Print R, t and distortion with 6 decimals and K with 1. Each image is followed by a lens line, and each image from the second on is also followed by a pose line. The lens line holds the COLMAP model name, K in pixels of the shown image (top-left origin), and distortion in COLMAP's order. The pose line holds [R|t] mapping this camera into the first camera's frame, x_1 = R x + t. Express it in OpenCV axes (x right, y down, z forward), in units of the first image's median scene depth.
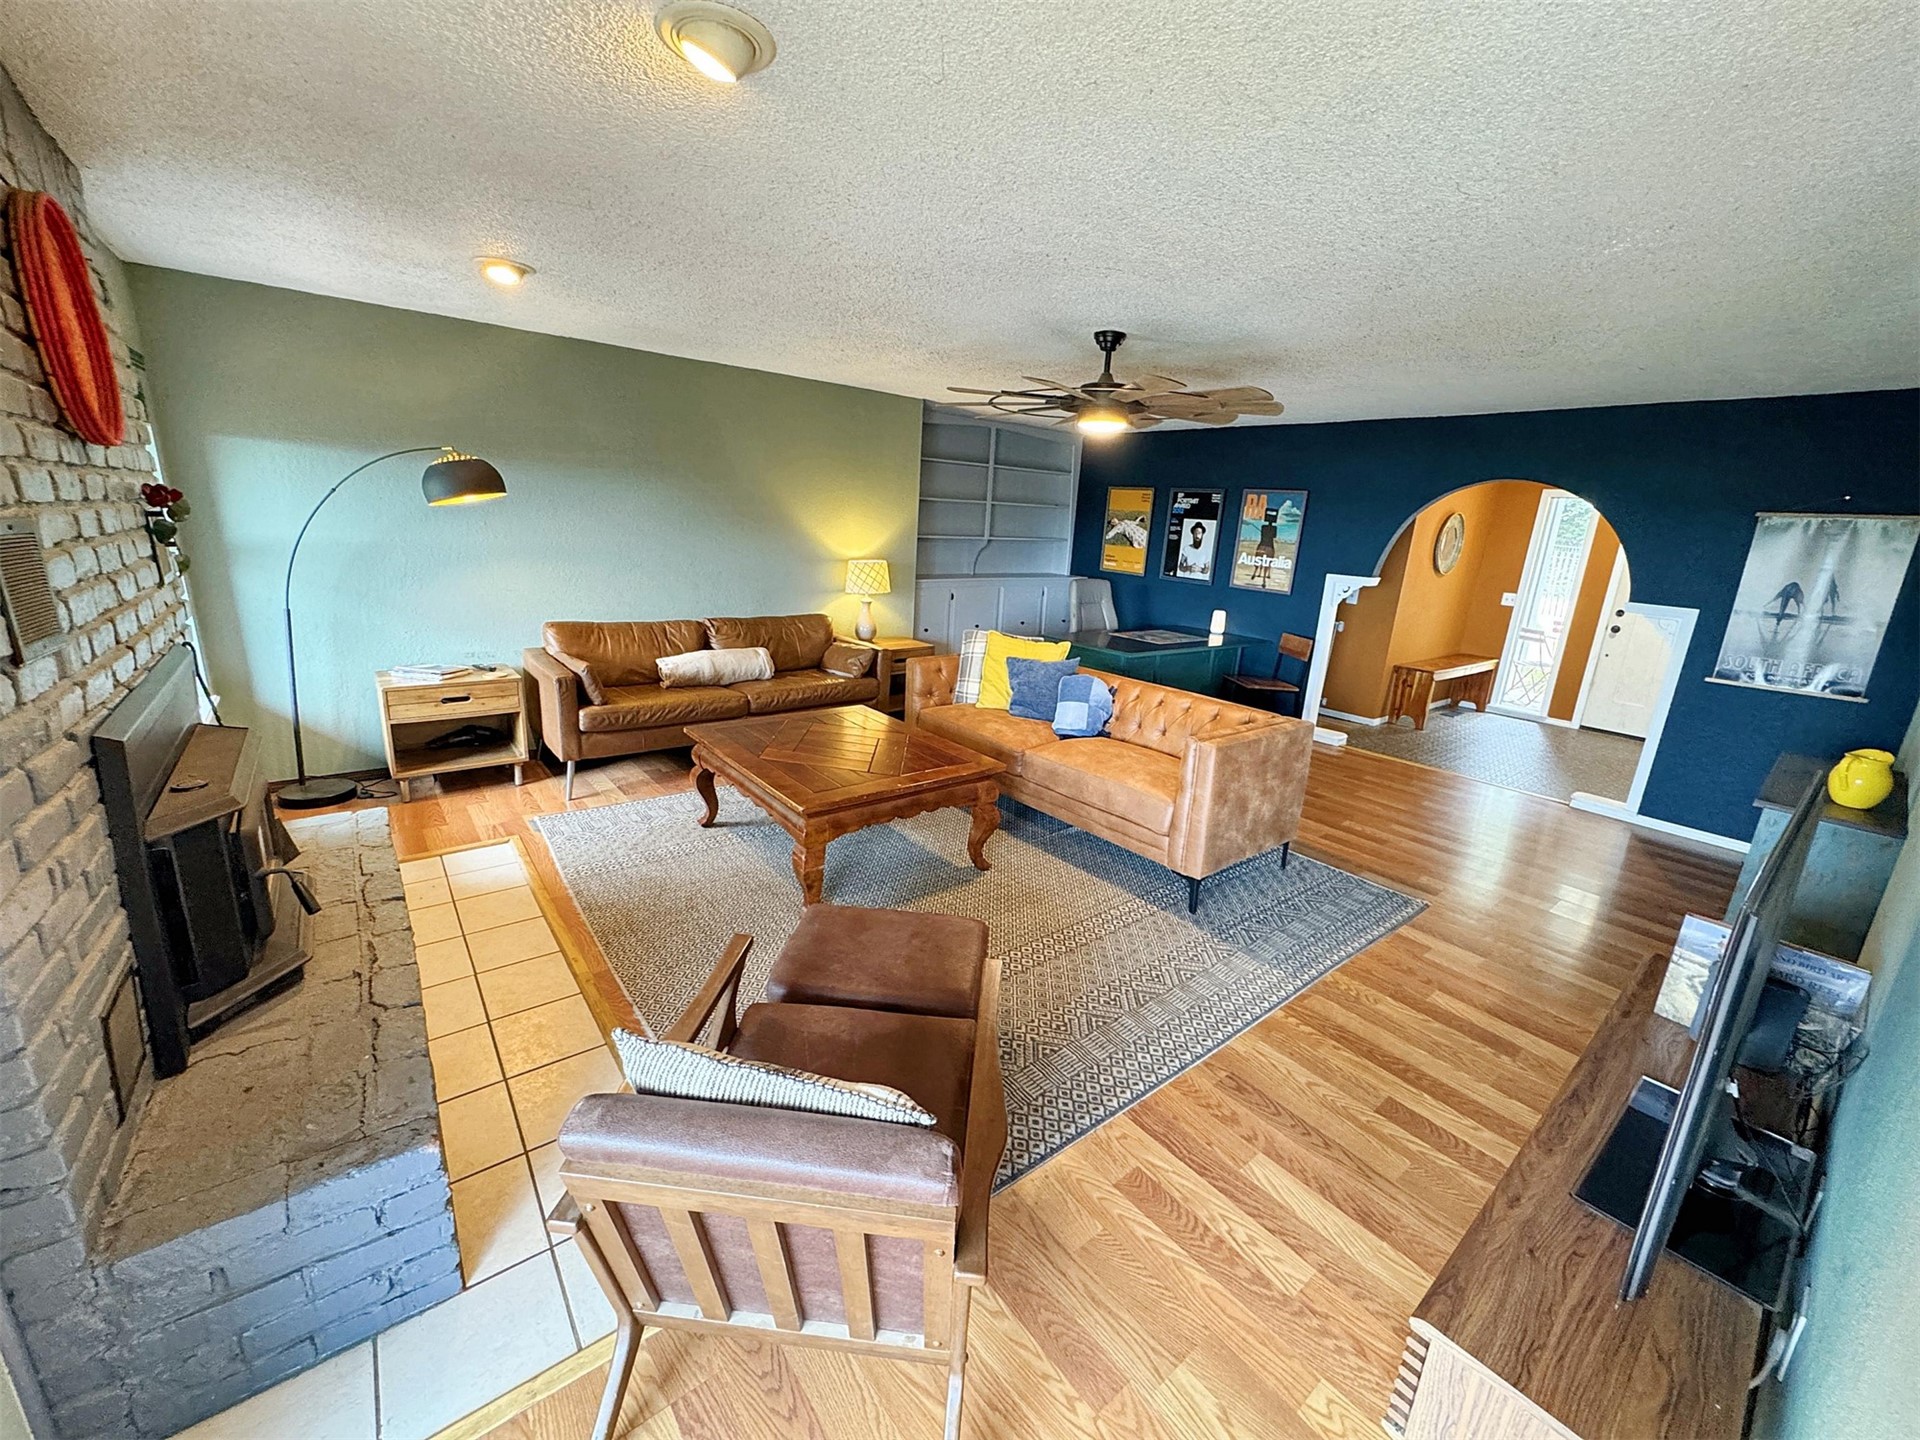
lens RADIAL K [[775.8, 0, 957.7], [0, 775.8, 713.8], [0, 0, 1]] dist [0.003203, -0.004999]
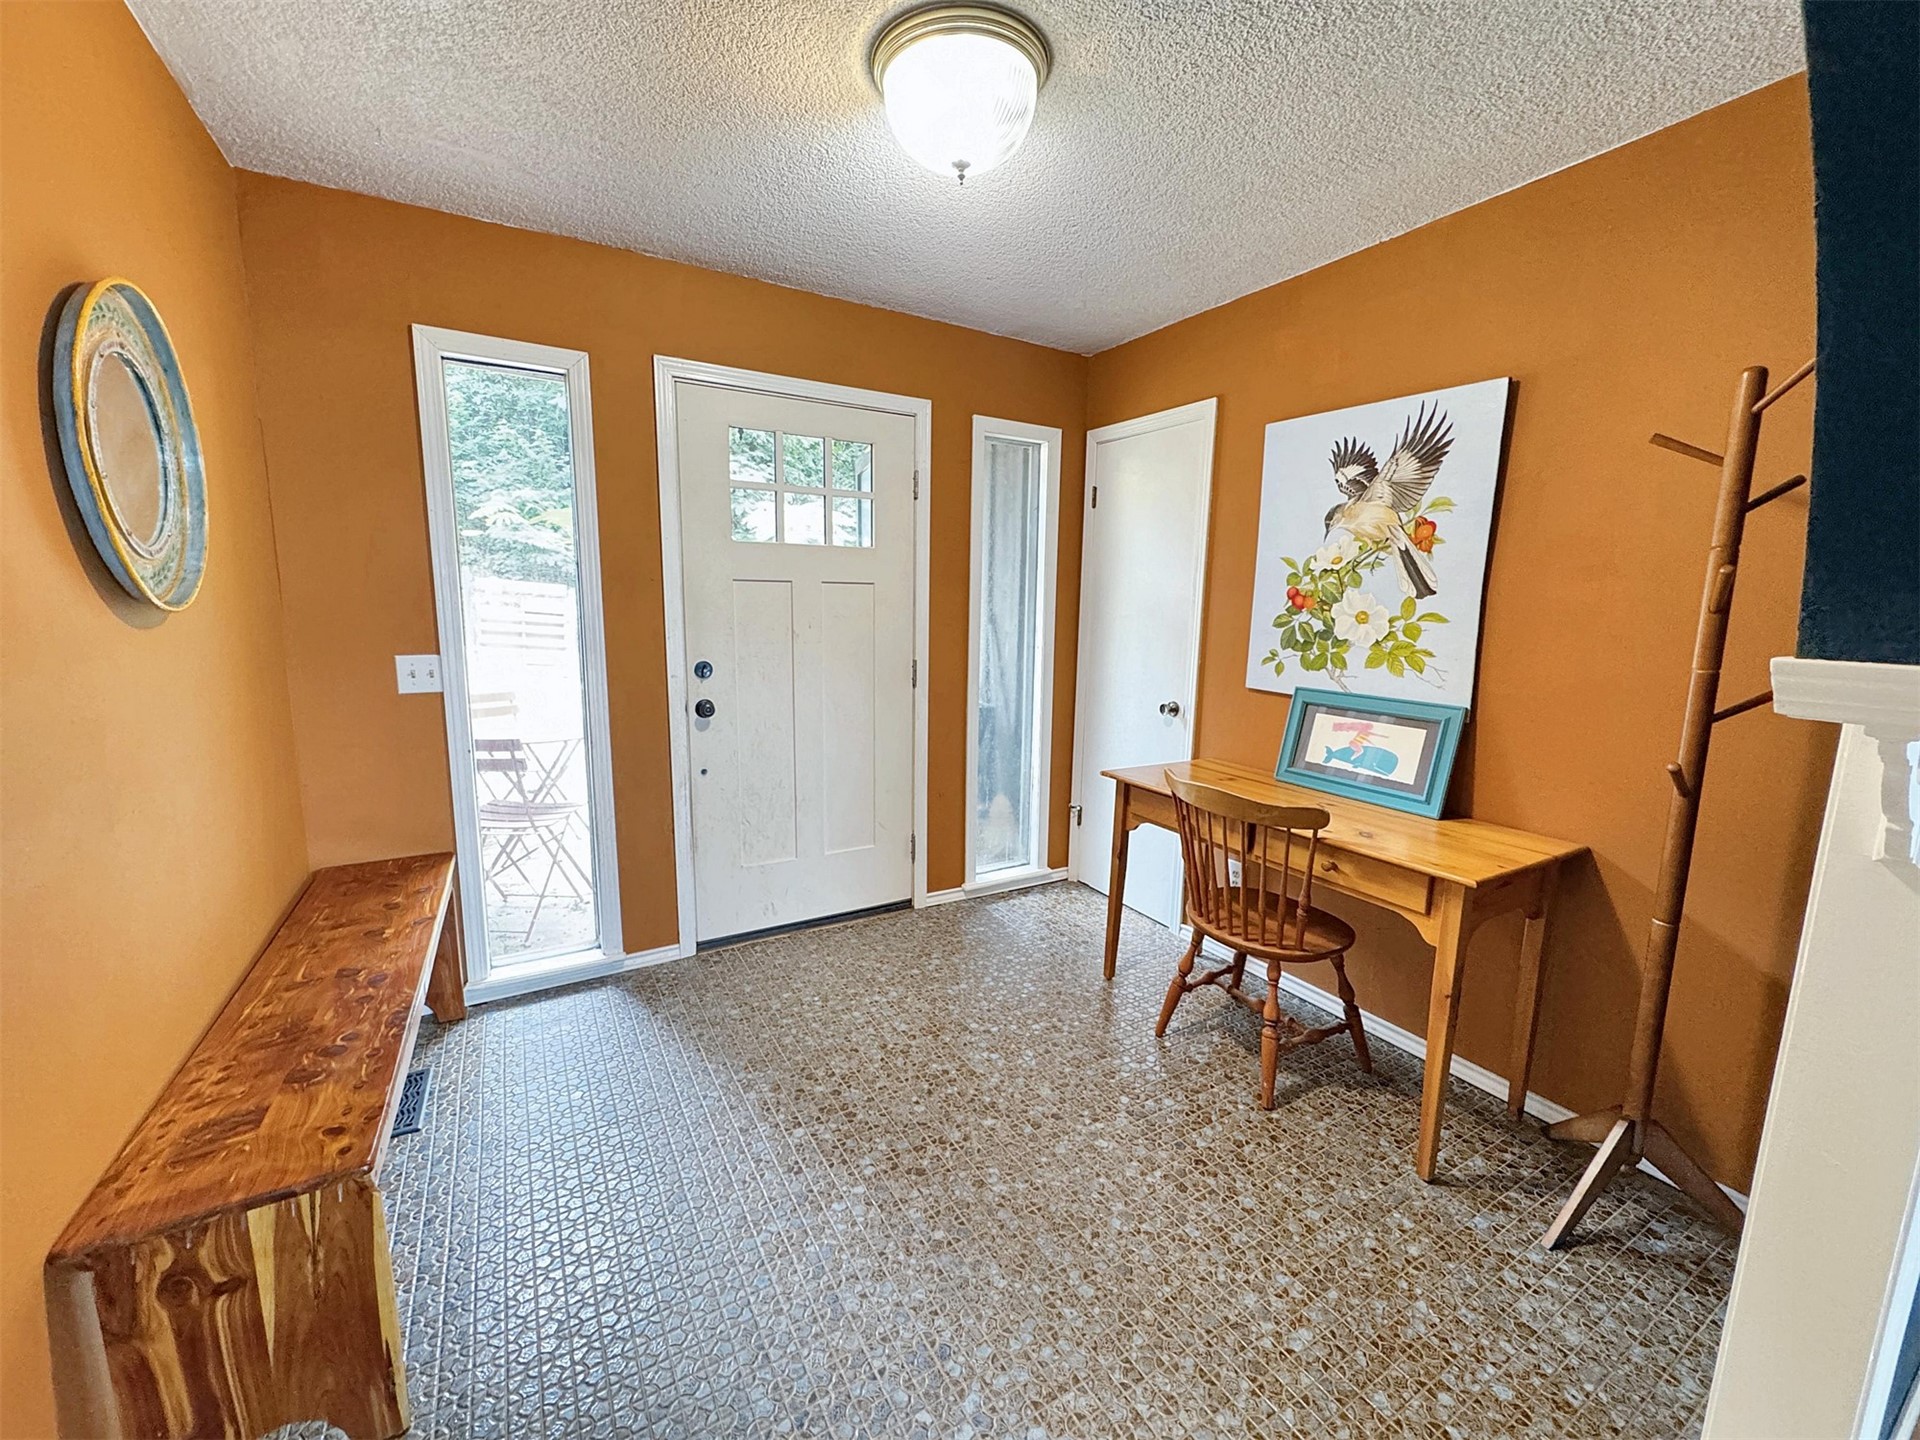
lens RADIAL K [[753.6, 0, 960.0], [0, 753.6, 720.0], [0, 0, 1]] dist [0.001758, 0.000136]
pose [[0.130729, -0.206459, 0.969683, 0.478501], [0.245483, 0.954360, 0.170102, -0.139935], [-0.960546, 0.215803, 0.175445, 0.808679]]
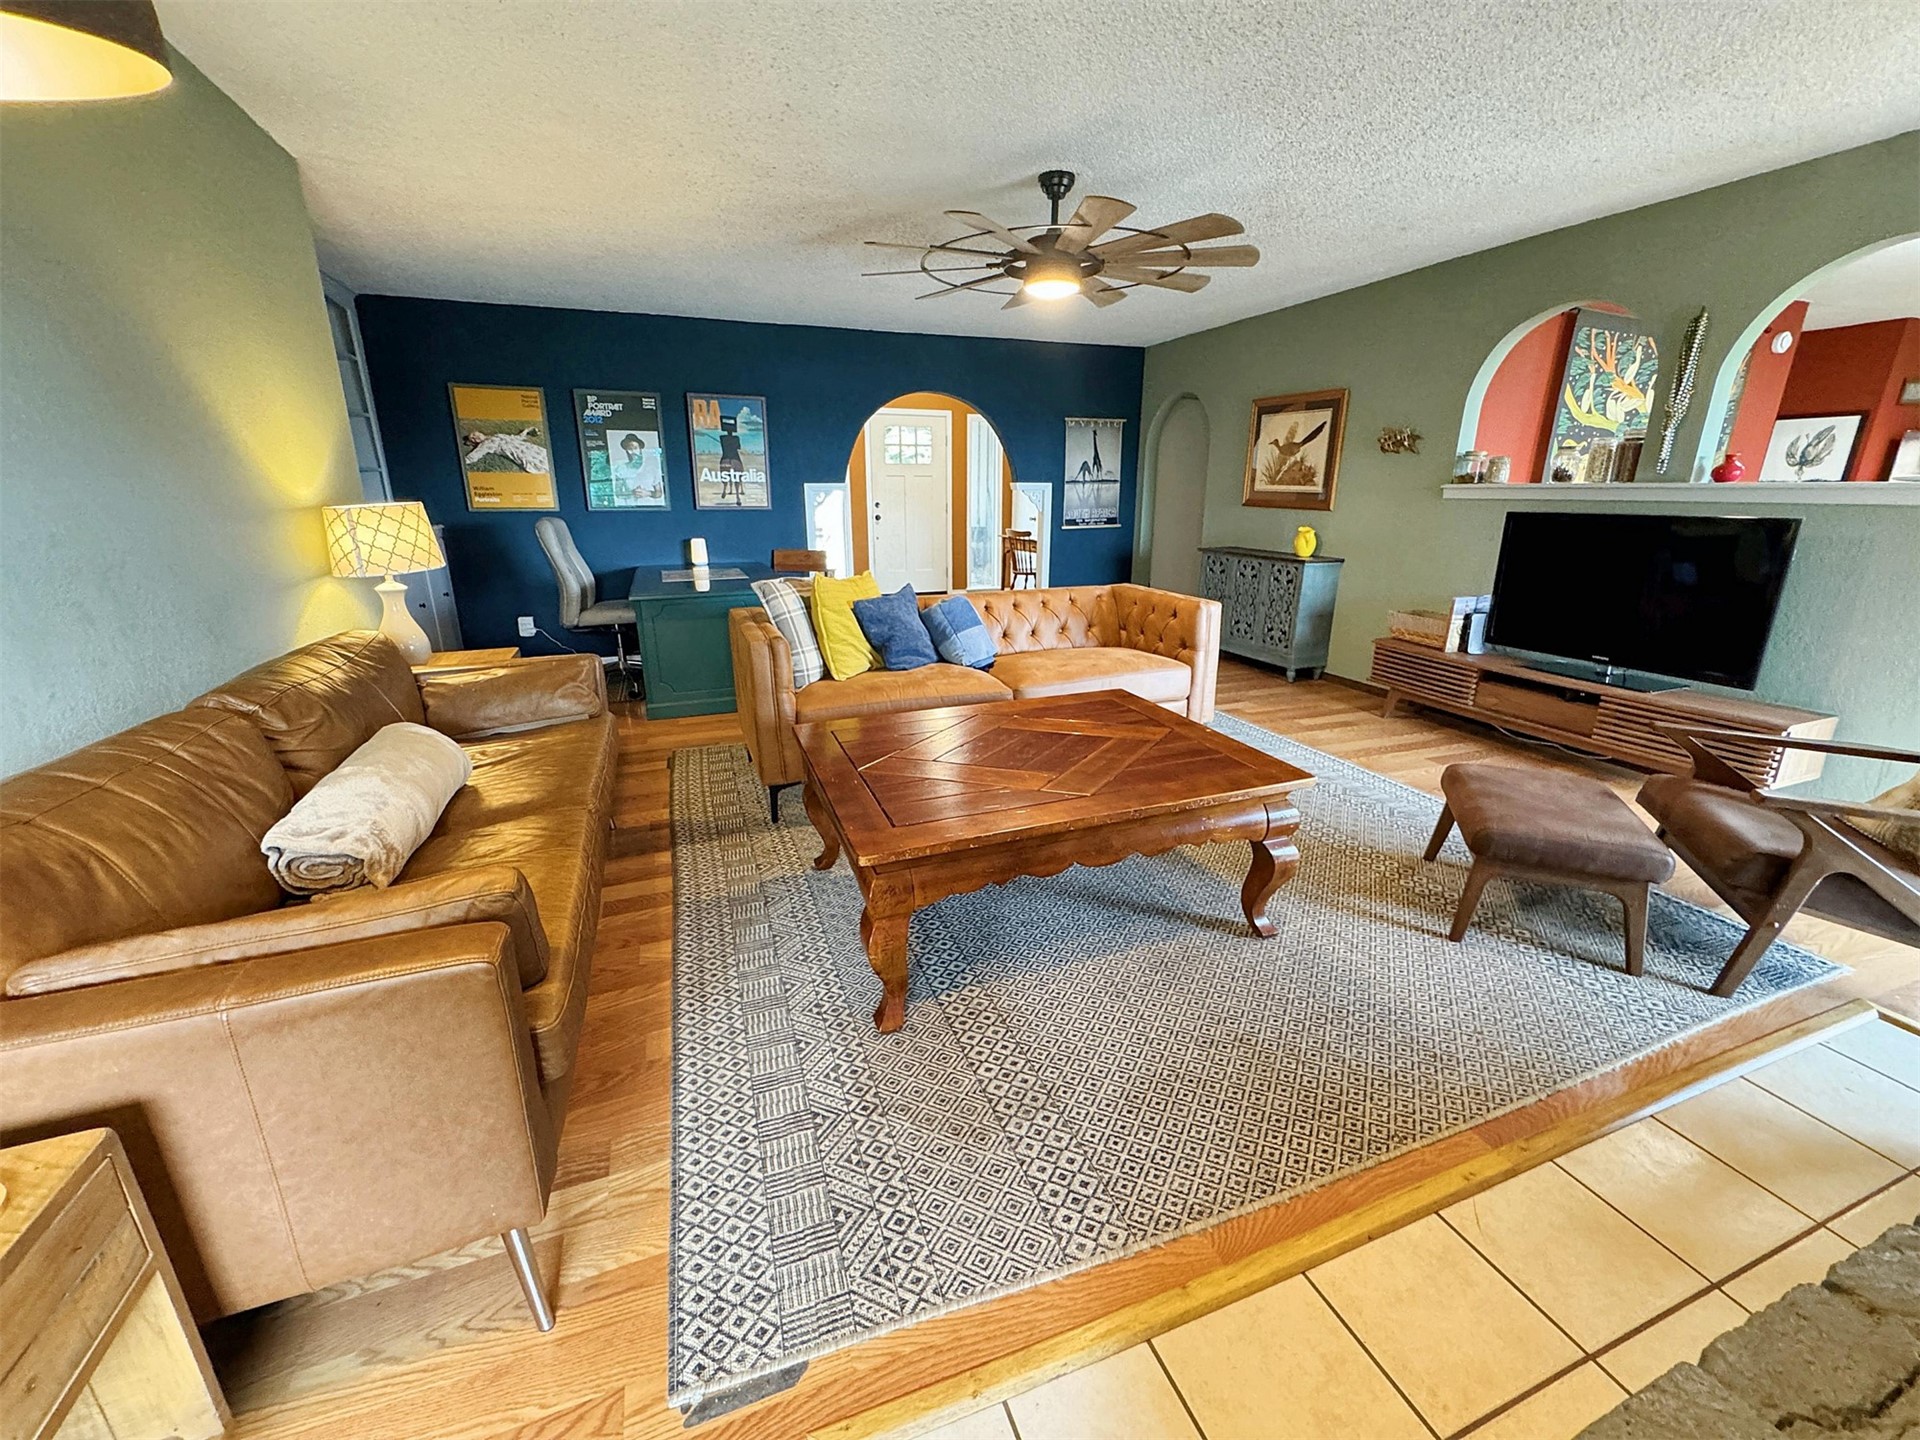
lens RADIAL K [[775.8, 0, 957.7], [0, 775.8, 713.8], [0, 0, 1]] dist [0.003203, -0.004999]
pose [[0.297757, -0.321337, 0.898935, -0.414680], [0.258458, 0.933613, 0.248124, -0.090503], [-0.918989, 0.158457, 0.361042, 0.455322]]
